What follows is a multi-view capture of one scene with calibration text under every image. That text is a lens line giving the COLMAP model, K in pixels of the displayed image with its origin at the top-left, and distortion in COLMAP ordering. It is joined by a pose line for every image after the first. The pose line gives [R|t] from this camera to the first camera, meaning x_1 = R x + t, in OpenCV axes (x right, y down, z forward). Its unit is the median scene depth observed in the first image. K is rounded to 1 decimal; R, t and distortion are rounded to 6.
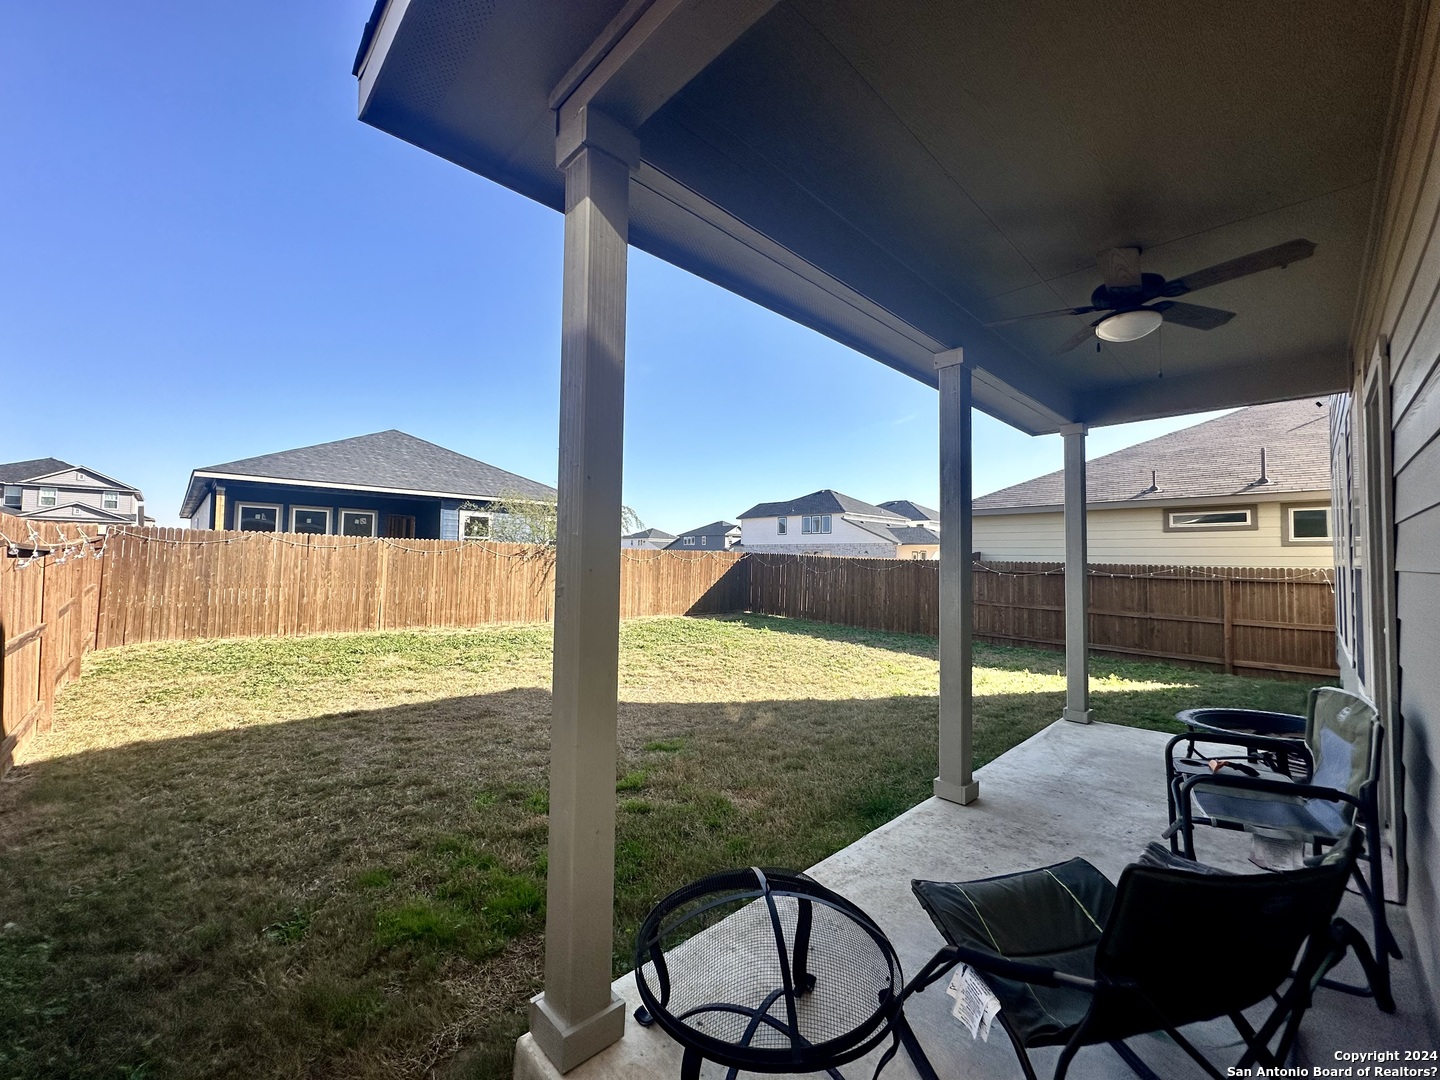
lens RADIAL K [[573.7, 0, 726.7], [0, 573.7, 540.3], [0, 0, 1]] dist [-0.001453, 0.000706]
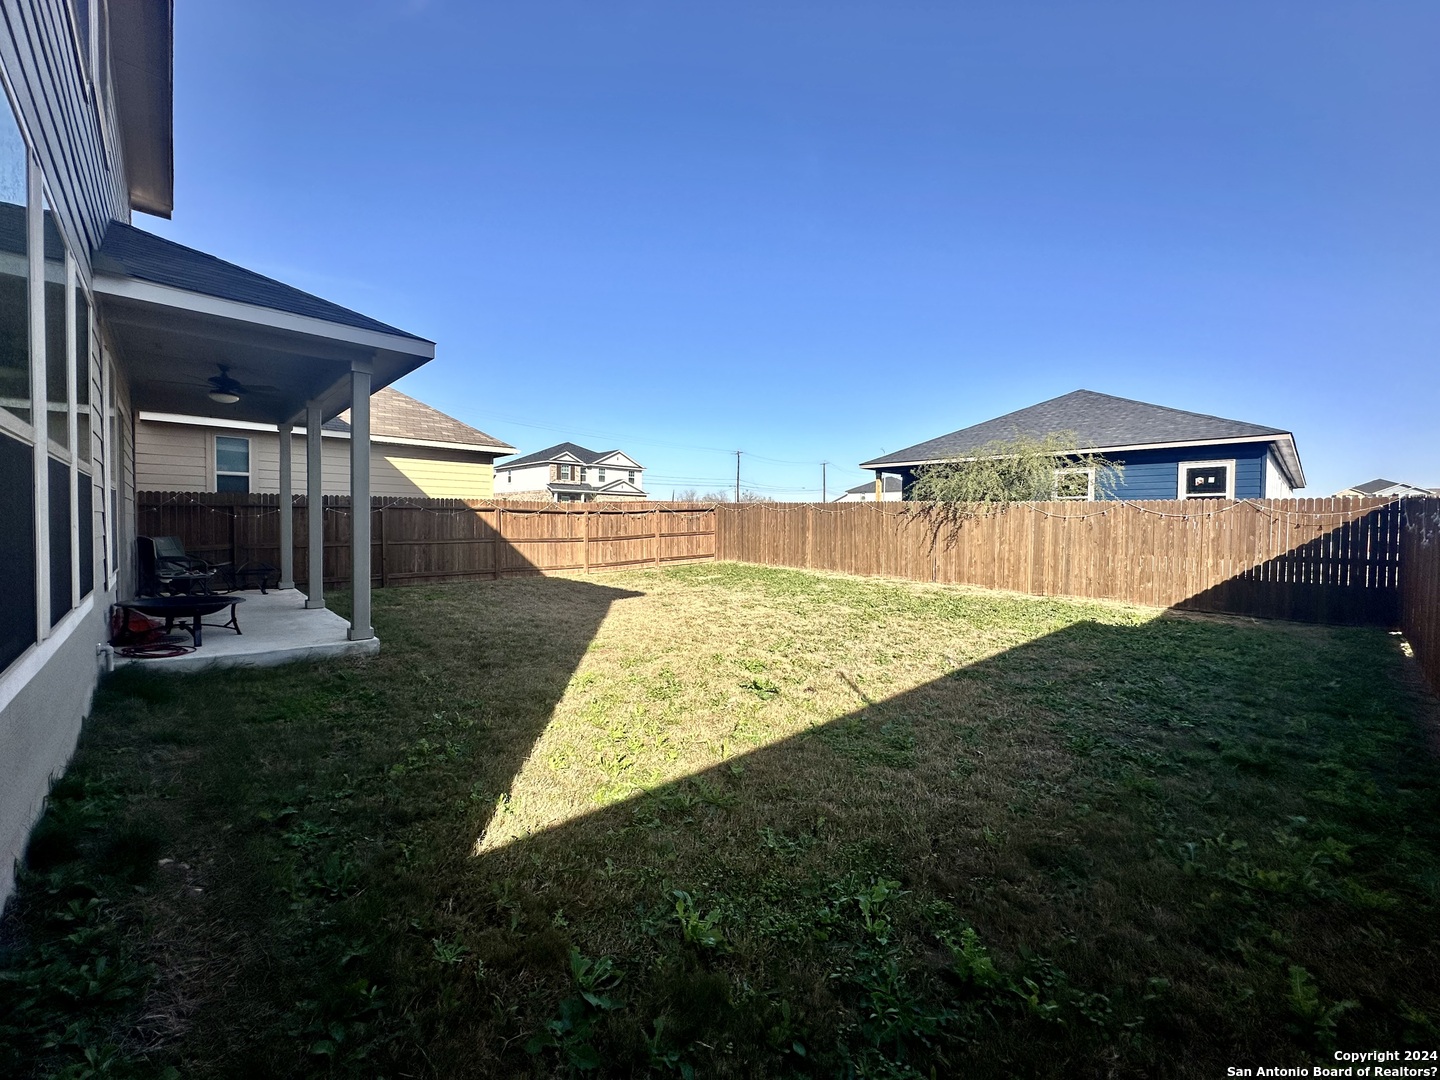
lens RADIAL K [[573.7, 0, 726.5], [0, 573.7, 538.0], [0, 0, 1]] dist [-0.001453, 0.000706]
pose [[-0.014572, 0.018348, -0.999725, 0.691958], [0.027678, 0.999456, 0.017940, 0.043814], [0.999511, -0.027409, -0.015072, 0.712175]]
